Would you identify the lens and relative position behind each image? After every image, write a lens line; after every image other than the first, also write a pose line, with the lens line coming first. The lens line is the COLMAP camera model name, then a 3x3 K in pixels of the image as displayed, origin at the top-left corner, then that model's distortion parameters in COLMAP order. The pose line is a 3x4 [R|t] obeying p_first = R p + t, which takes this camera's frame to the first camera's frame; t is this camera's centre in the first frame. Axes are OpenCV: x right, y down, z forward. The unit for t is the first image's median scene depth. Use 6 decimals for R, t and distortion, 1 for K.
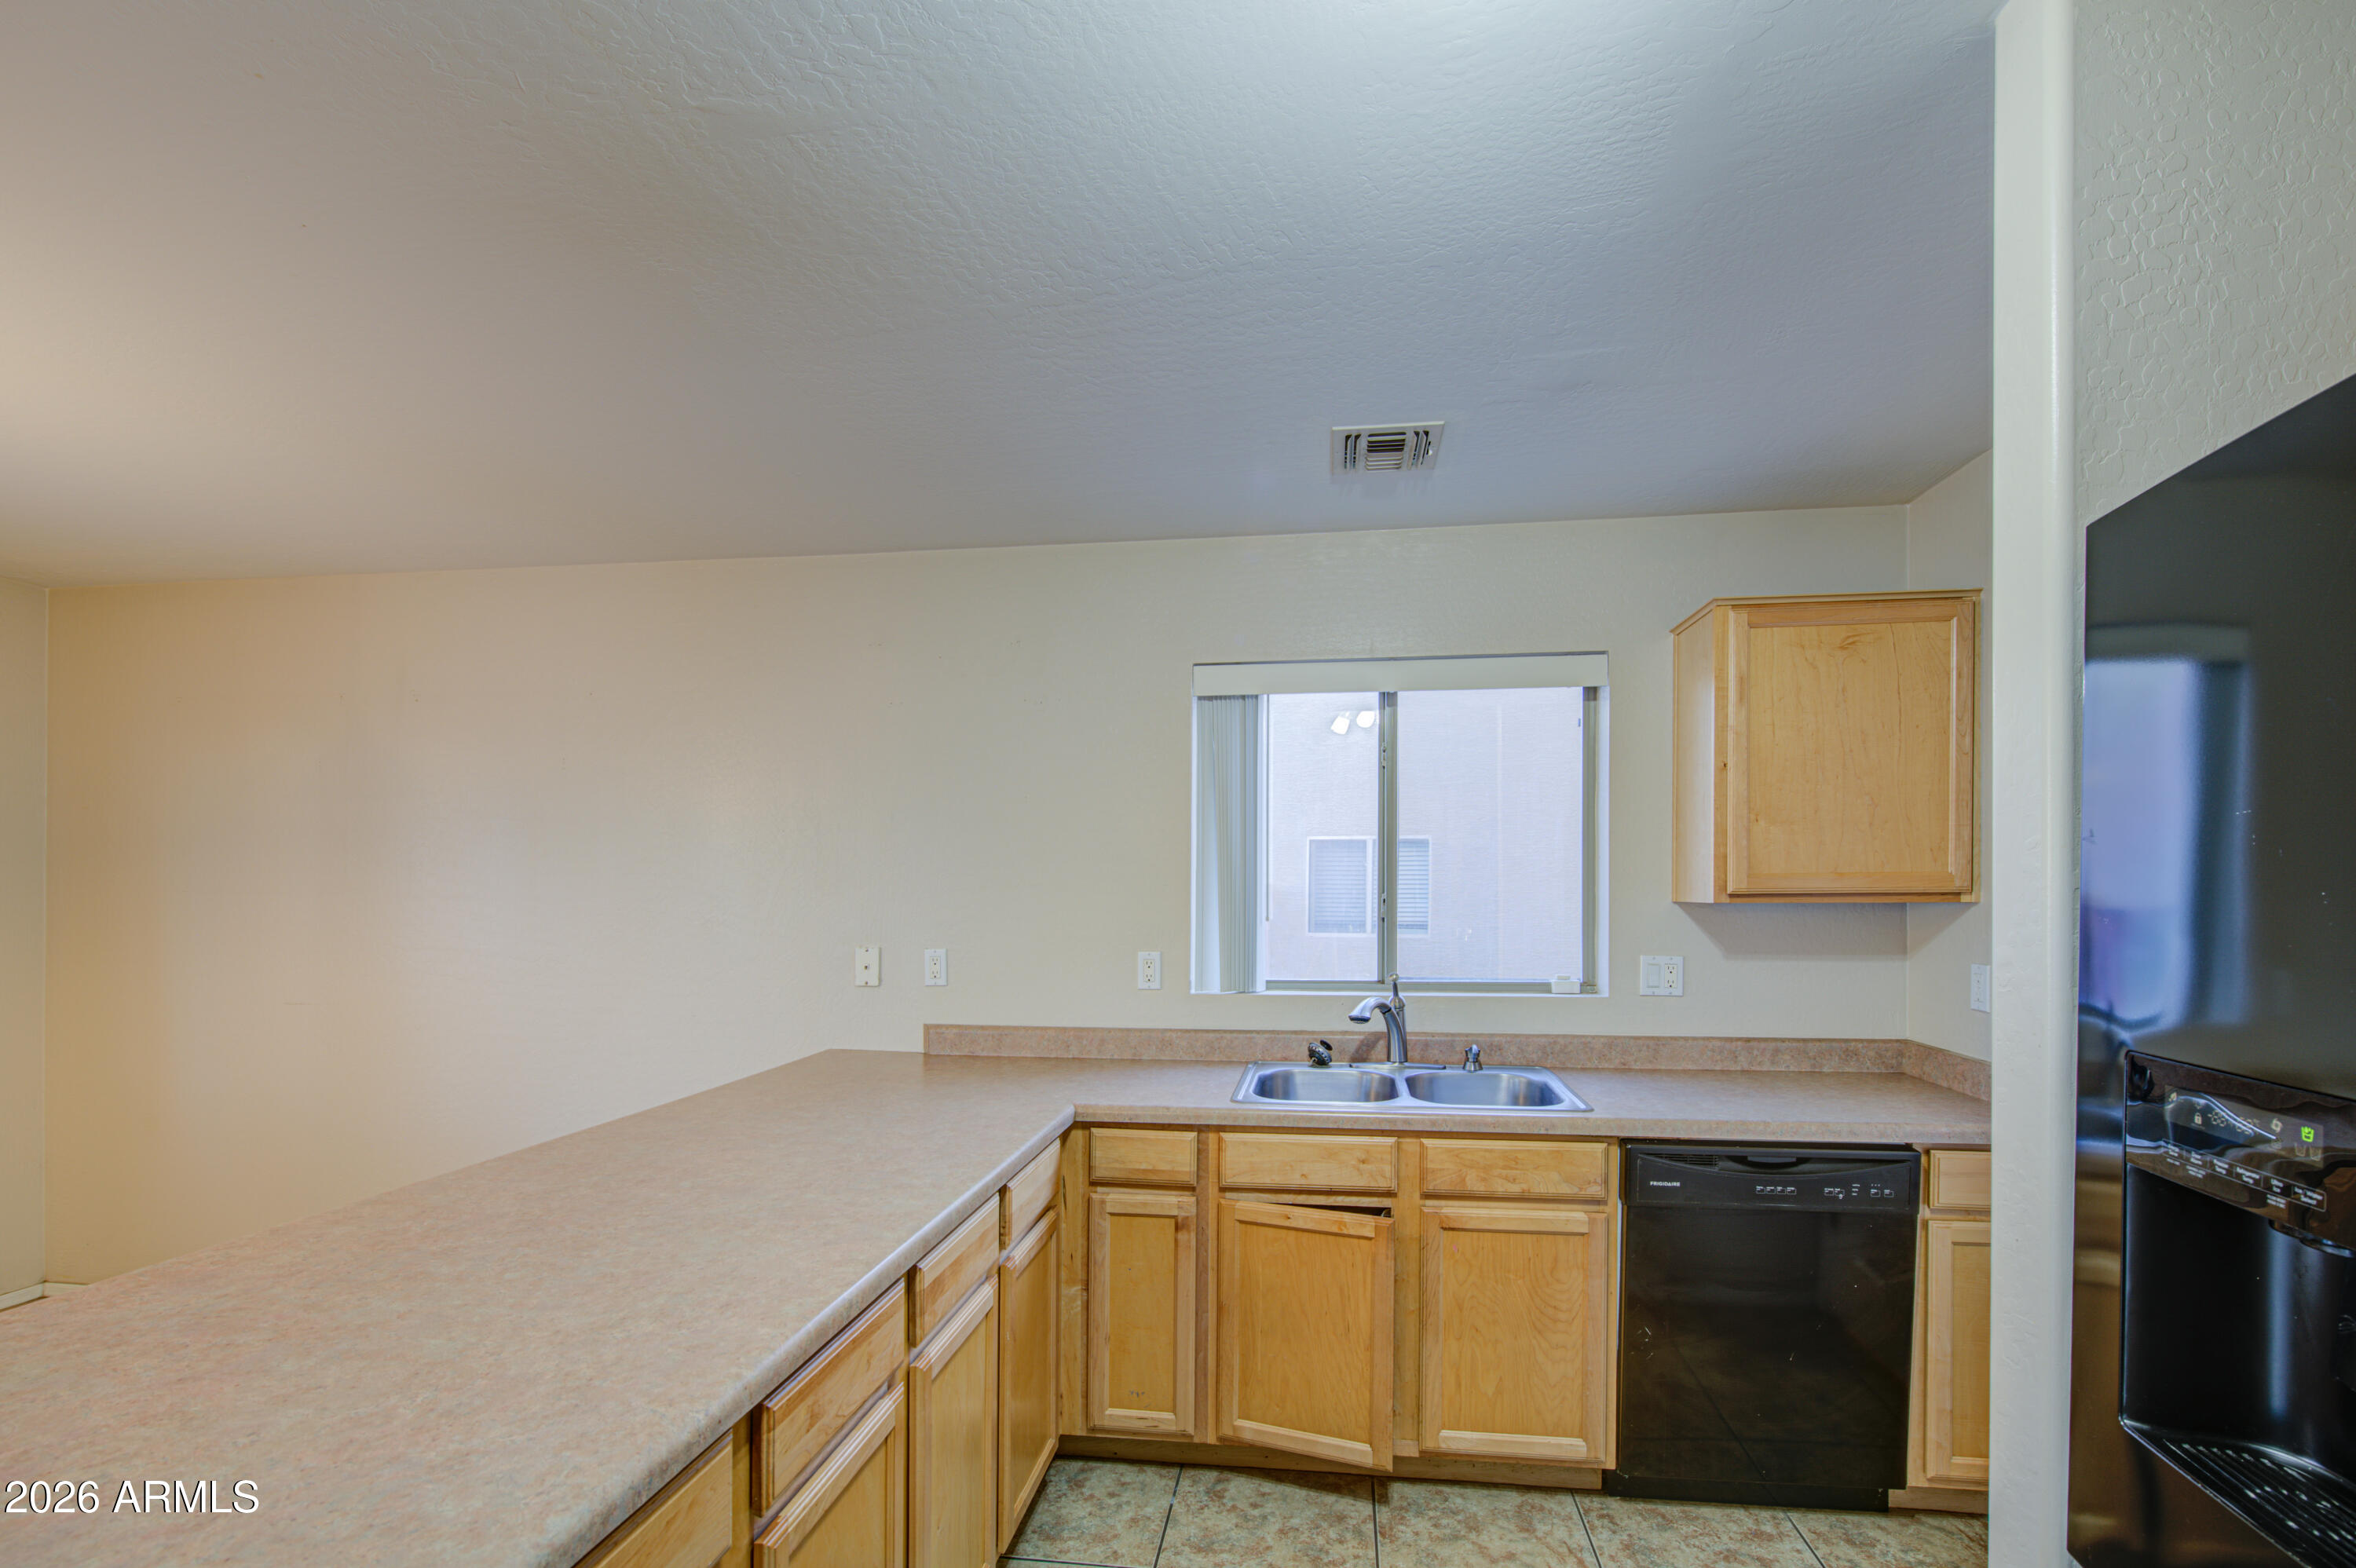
lens RADIAL K [[1022.2, 0, 1210.9], [0, 1022.2, 884.9], [0, 0, 1]] dist [0.002696, -0.003562]
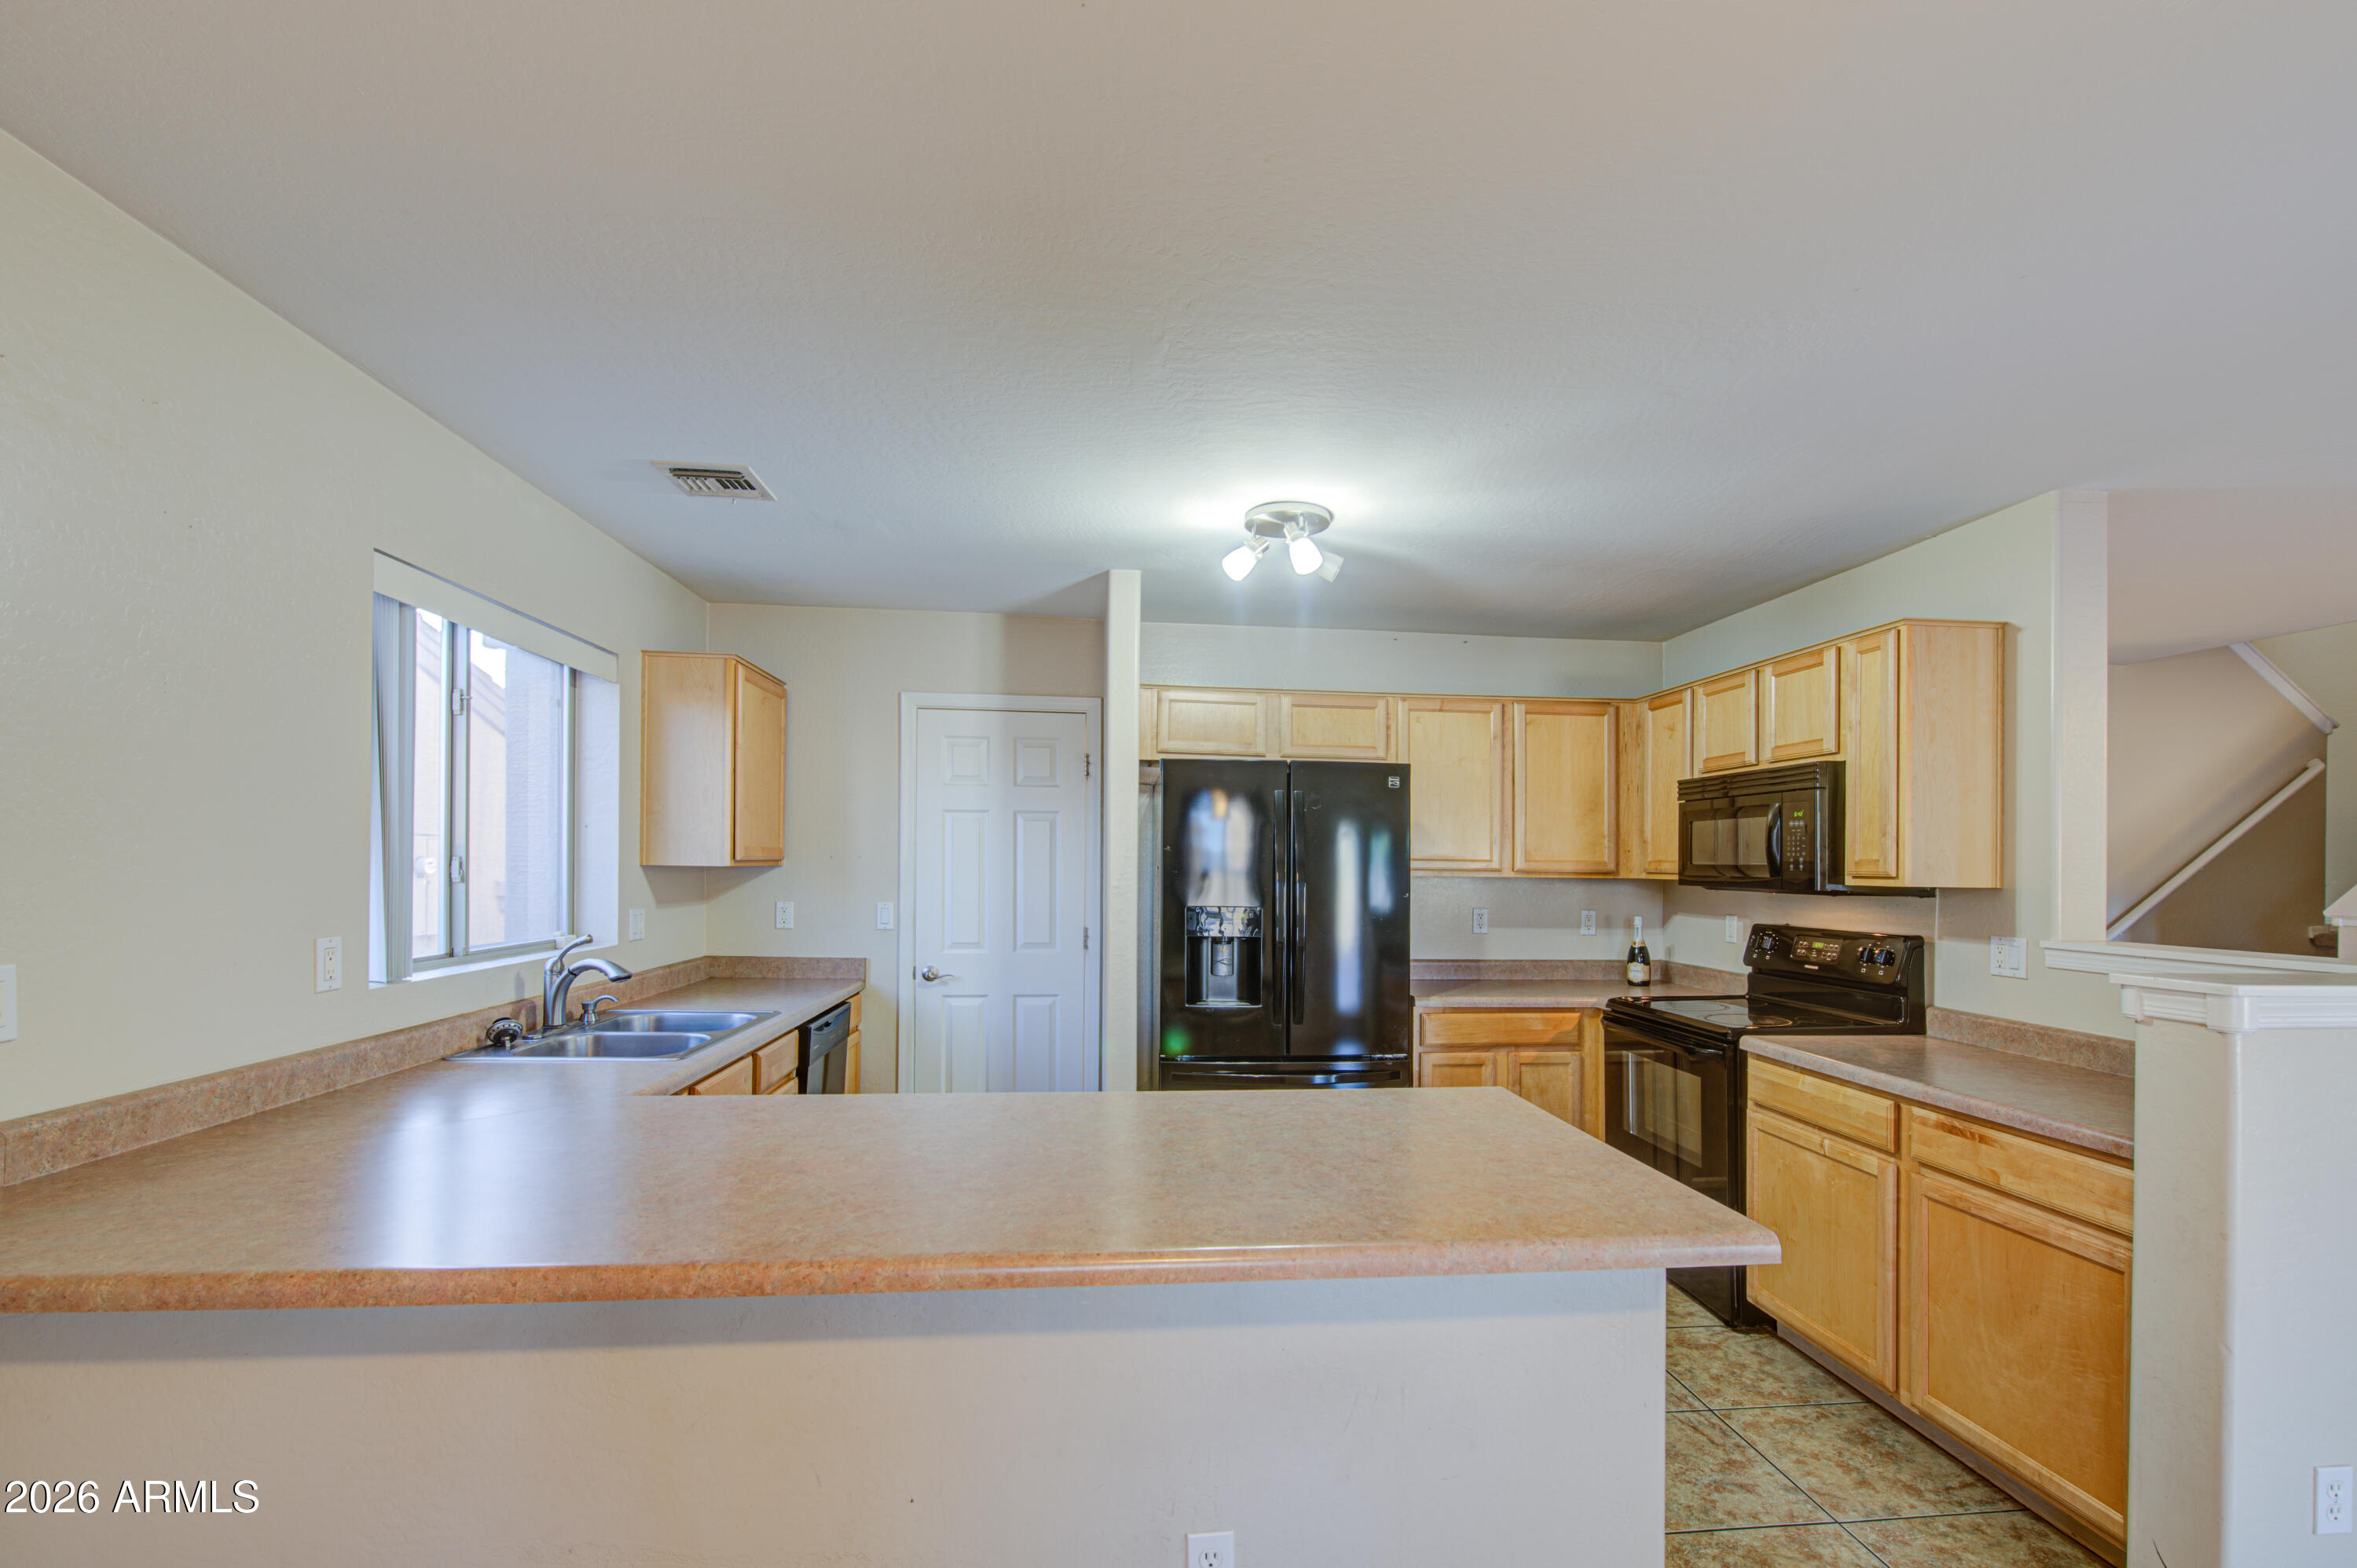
lens RADIAL K [[1022.7, 0, 1205.5], [0, 1022.7, 856.1], [0, 0, 1]] dist [0.002696, -0.003562]
pose [[-0.229926, 0.008217, 0.973173, -0.958264], [-0.014997, 0.999816, -0.011985, 0.009509], [-0.973092, -0.017350, -0.229761, 0.623973]]
